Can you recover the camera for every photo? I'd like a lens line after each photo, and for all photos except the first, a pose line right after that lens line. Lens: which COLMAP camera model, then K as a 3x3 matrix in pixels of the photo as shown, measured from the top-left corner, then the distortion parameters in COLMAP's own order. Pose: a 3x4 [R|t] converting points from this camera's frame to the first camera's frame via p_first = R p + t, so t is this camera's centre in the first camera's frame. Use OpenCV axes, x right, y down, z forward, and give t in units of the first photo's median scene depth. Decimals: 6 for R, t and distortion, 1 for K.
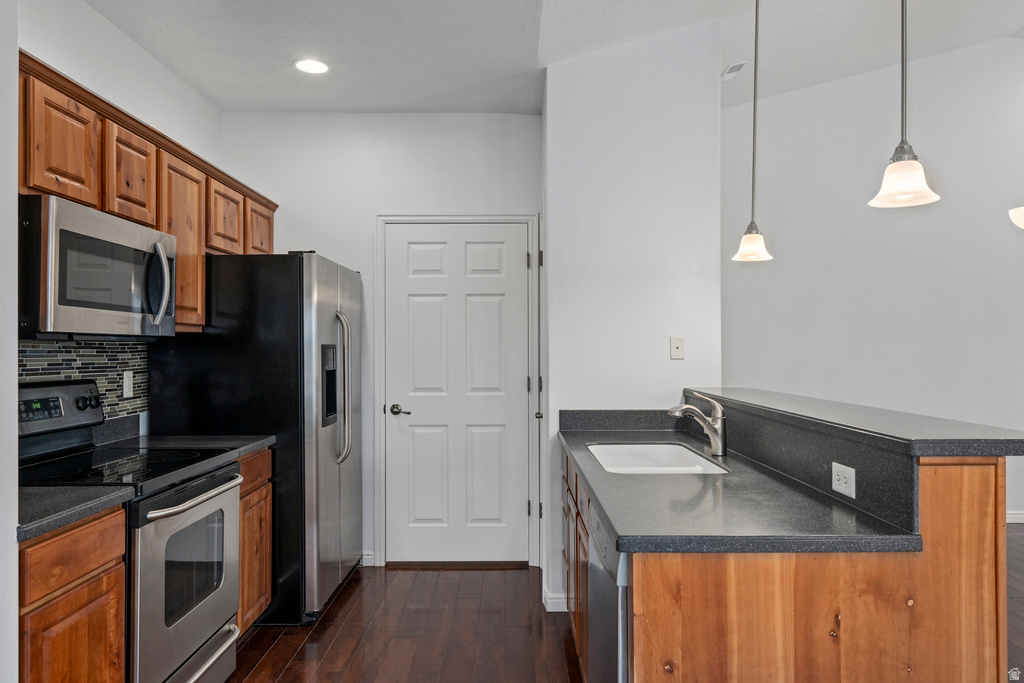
lens RADIAL K [[697.1, 0, 510.9], [0, 697.1, 345.7], [0, 0, 1]] dist [0.006322, 0.001638]
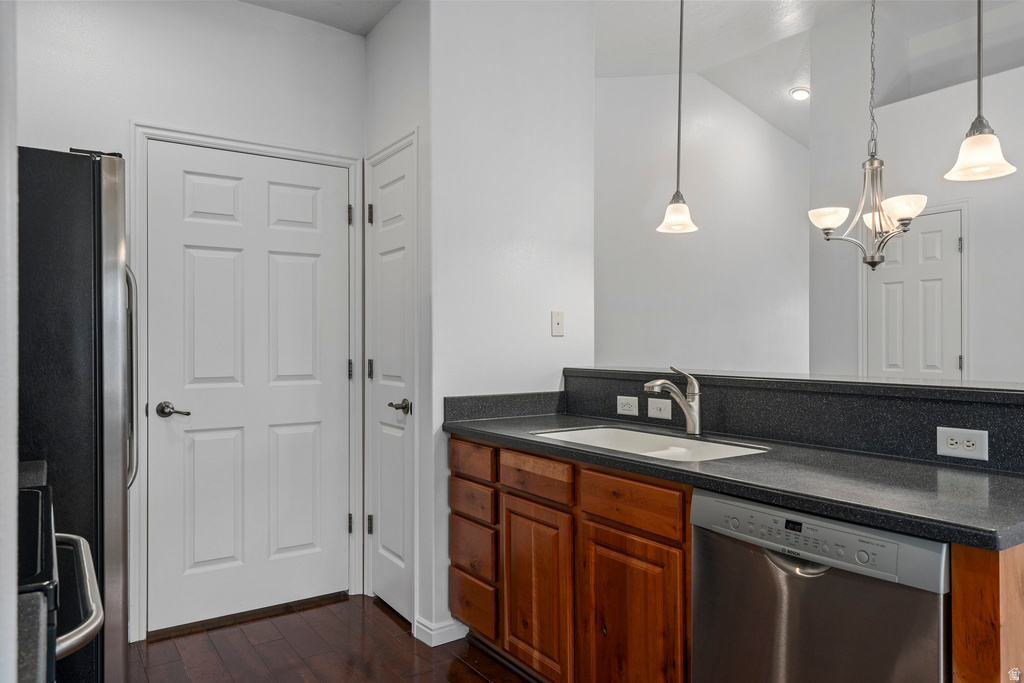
lens RADIAL K [[694.2, 0, 516.1], [0, 694.2, 342.2], [0, 0, 1]] dist [0.006761, 0.001504]
pose [[0.826896, 0.002480, 0.562349, -0.357694], [-0.004918, 0.999984, 0.002821, 0.028005], [-0.562333, -0.005099, 0.826895, 0.311982]]
